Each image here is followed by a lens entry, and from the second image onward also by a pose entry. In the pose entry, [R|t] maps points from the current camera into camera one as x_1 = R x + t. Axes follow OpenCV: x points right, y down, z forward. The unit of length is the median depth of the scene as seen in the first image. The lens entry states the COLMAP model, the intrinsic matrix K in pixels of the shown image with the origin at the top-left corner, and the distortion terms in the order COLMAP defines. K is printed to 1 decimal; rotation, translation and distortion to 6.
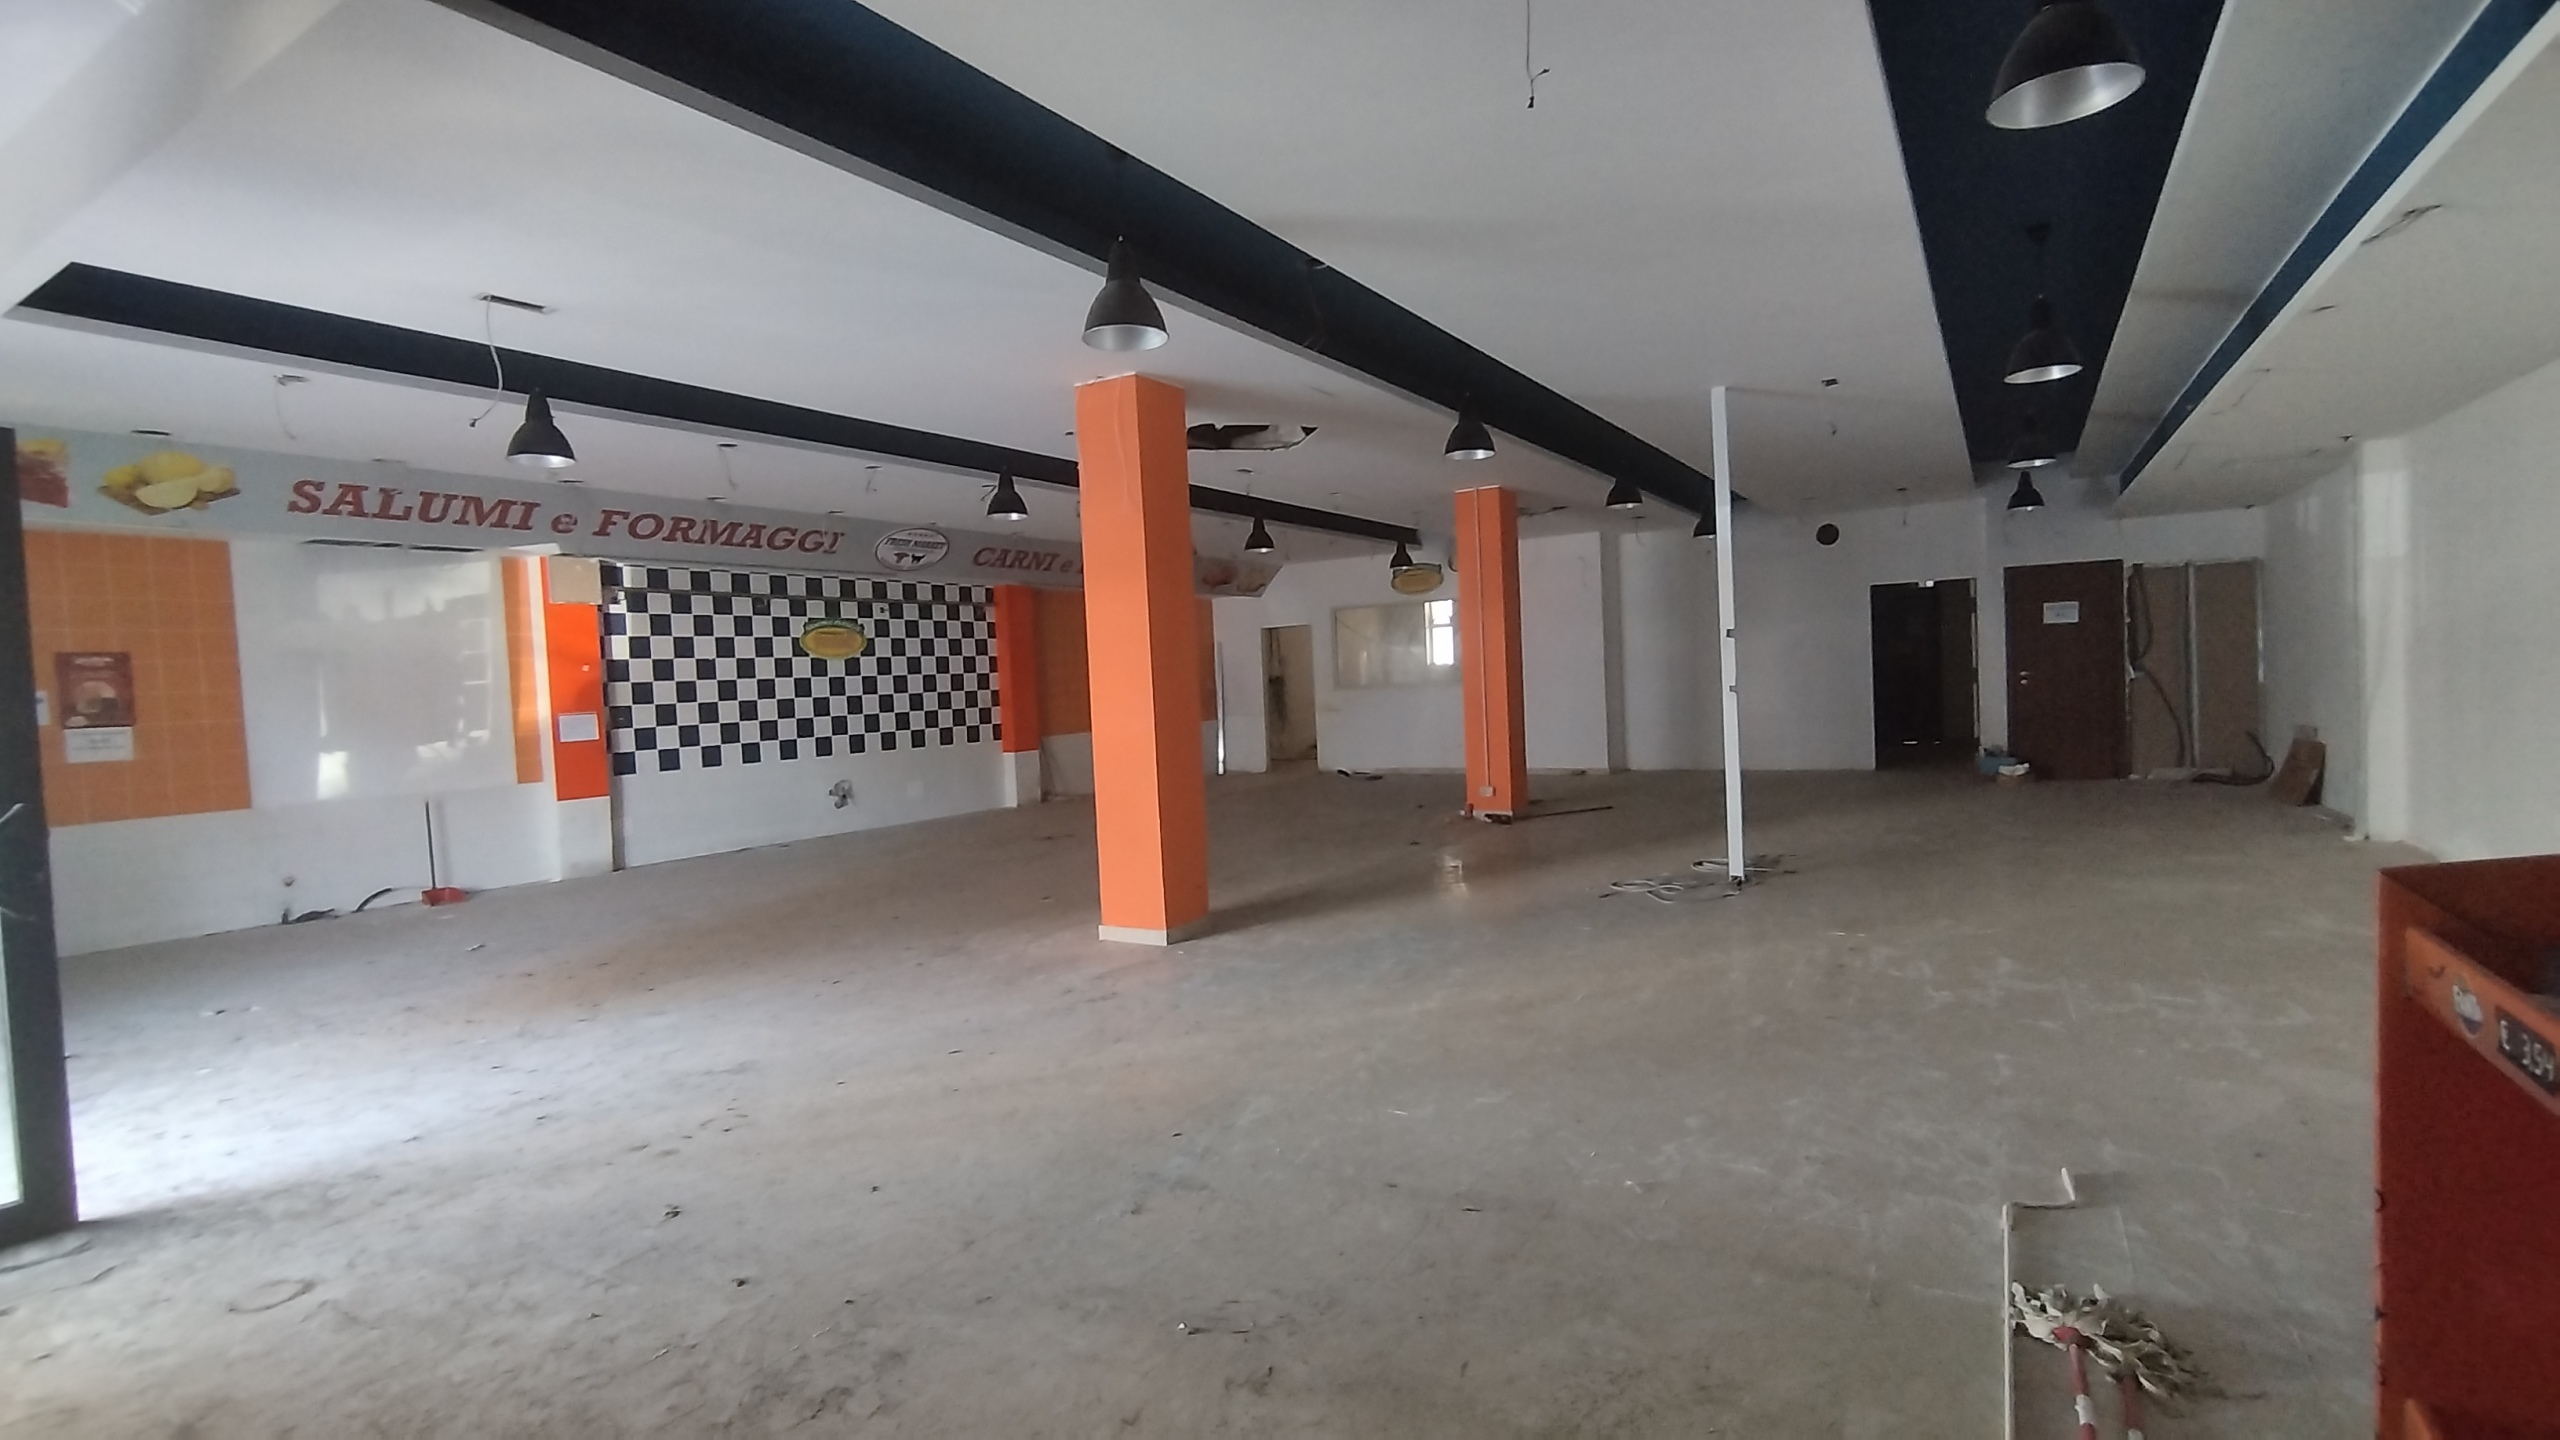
lens RADIAL K [[1165.3, 0, 1290.5], [0, 1165.3, 711.9], [0, 0, 1]] dist [0.001582, -0.000178]
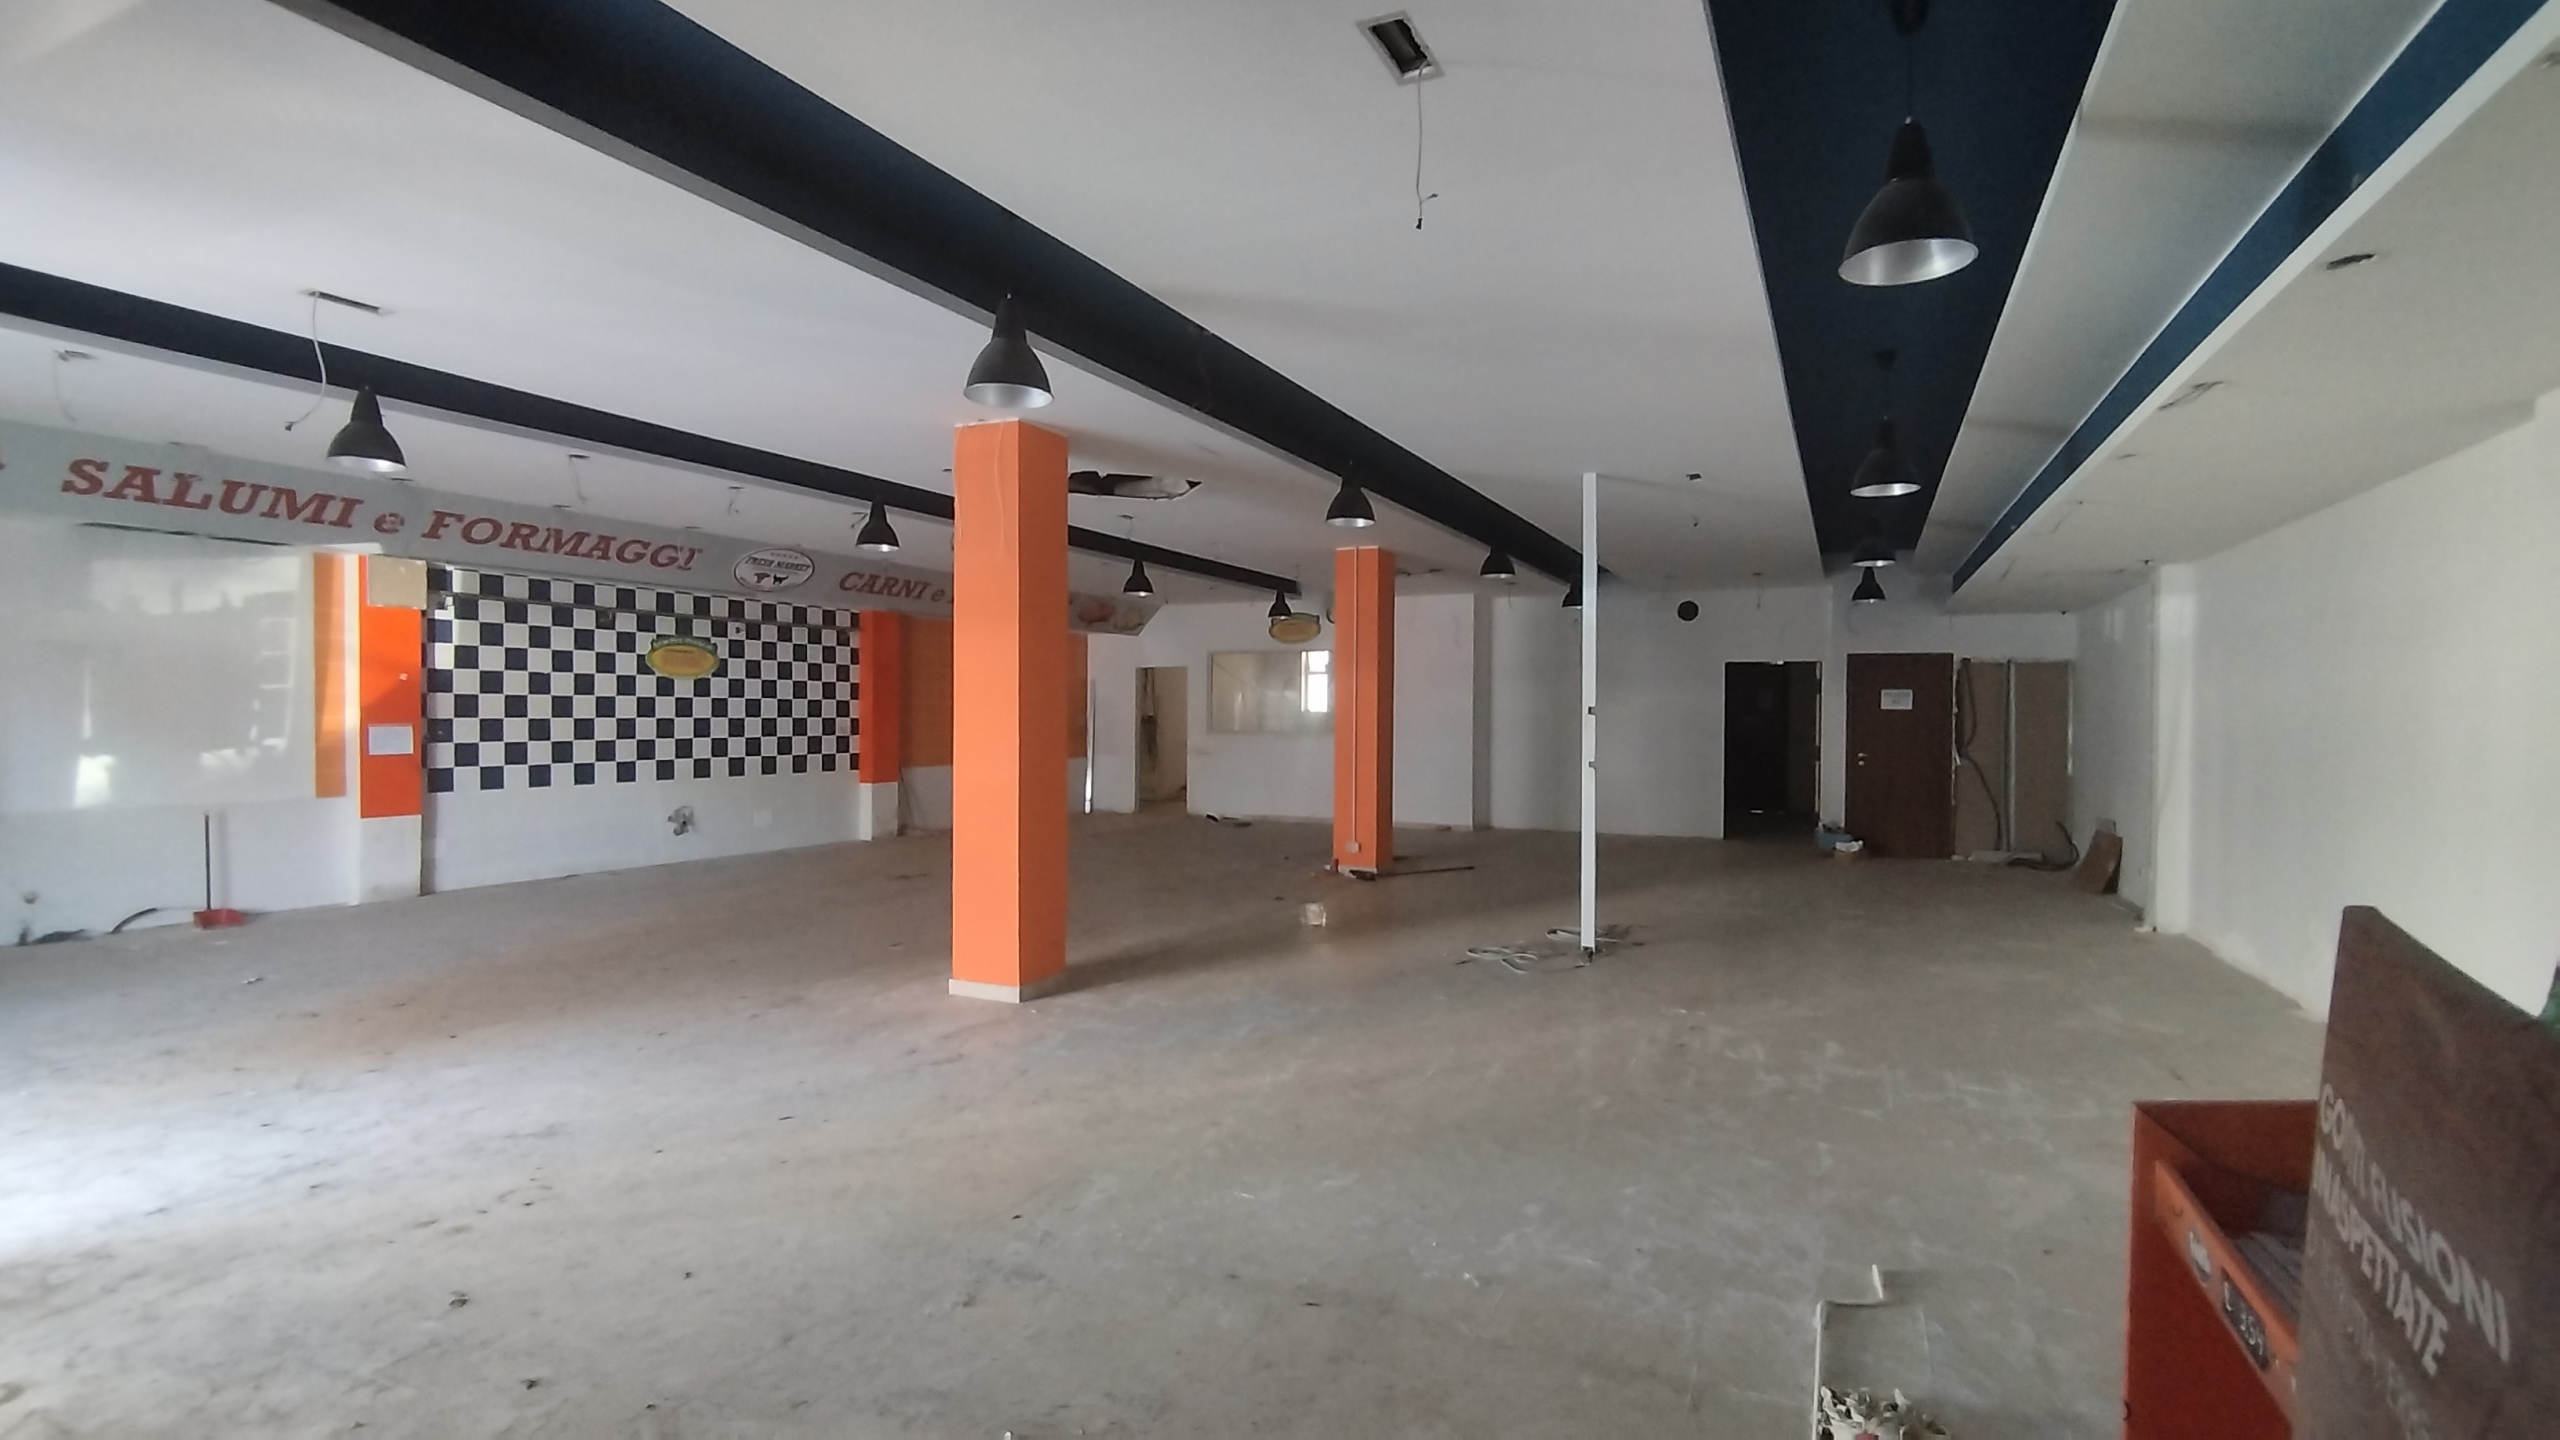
lens RADIAL K [[1172.5, 0, 1280.0], [0, 1172.5, 720.0], [0, 0, 1]] dist [-0.002182, 0.004787]
pose [[0.993812, 0.050855, 0.098745, 0.001569], [-0.048391, 0.998458, -0.027195, -0.016190], [-0.099976, 0.022248, 0.994741, -0.001835]]
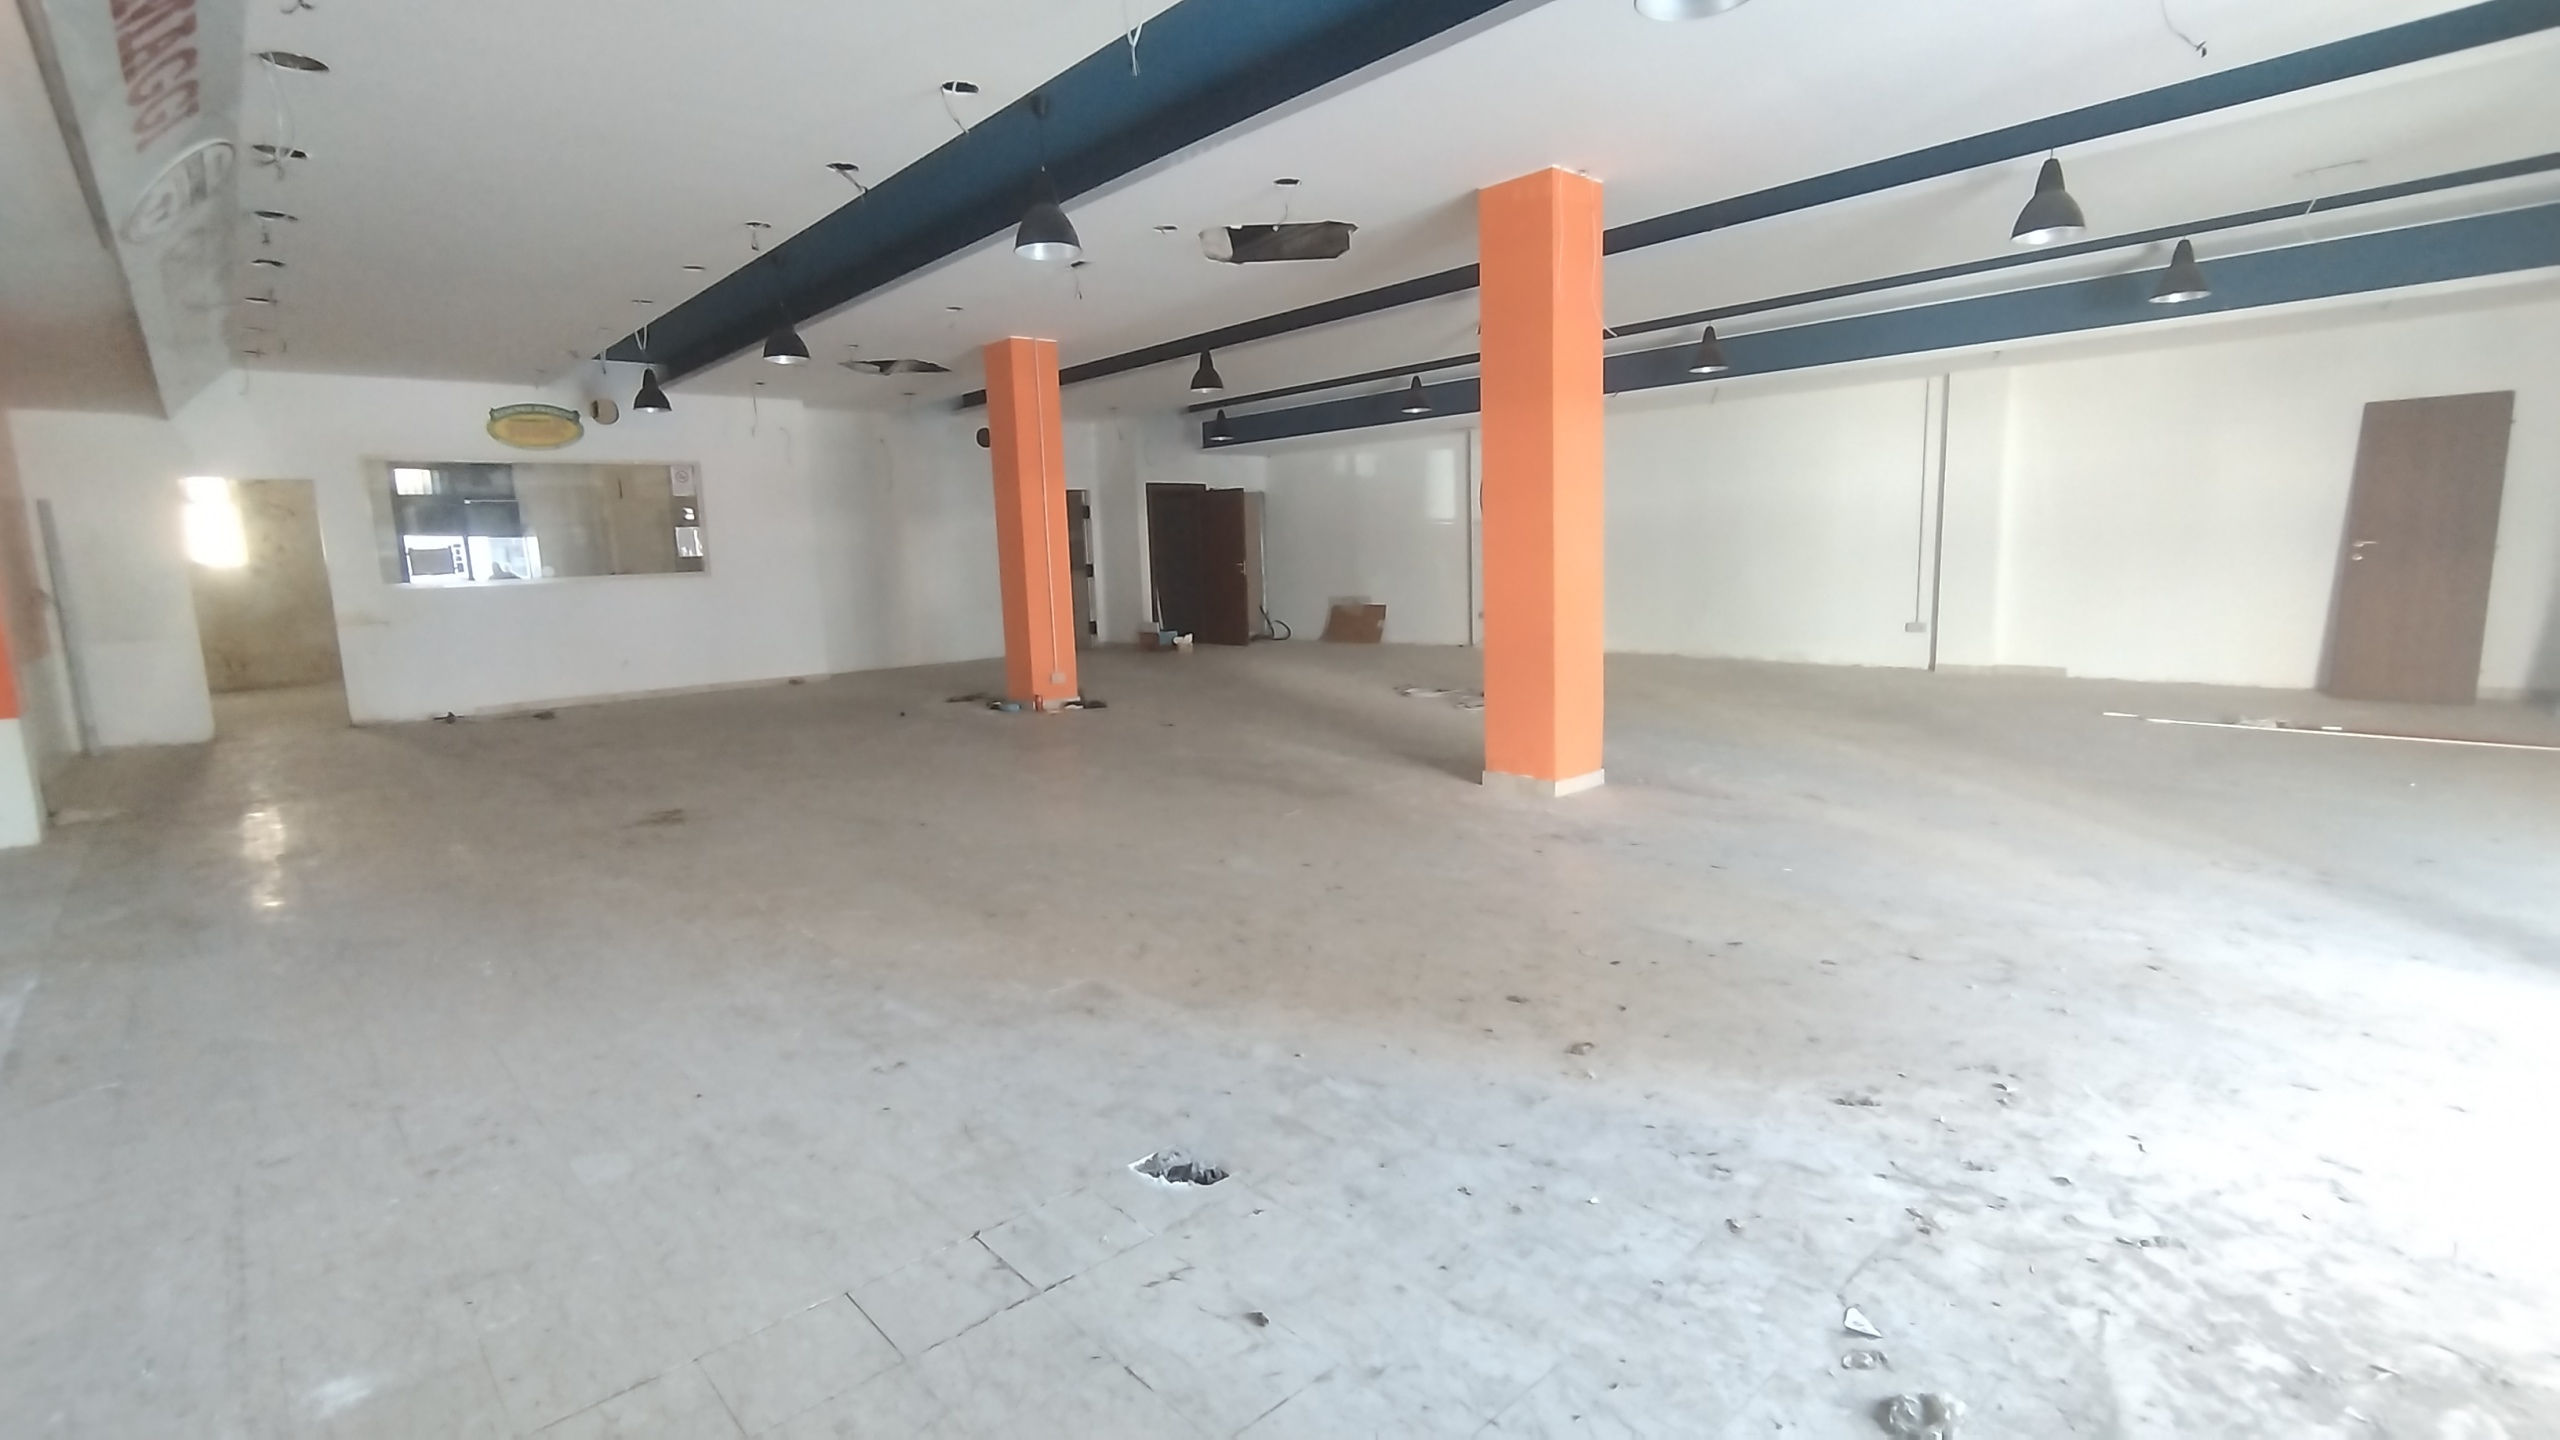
lens RADIAL K [[1174.9, 0, 1276.8], [0, 1174.9, 716.5], [0, 0, 1]] dist [-0.001666, 0.004658]
pose [[0.292103, -0.103847, 0.950732, -0.995539], [0.050422, 0.994377, 0.093123, 0.030693], [-0.955057, 0.020737, 0.295697, 0.845726]]
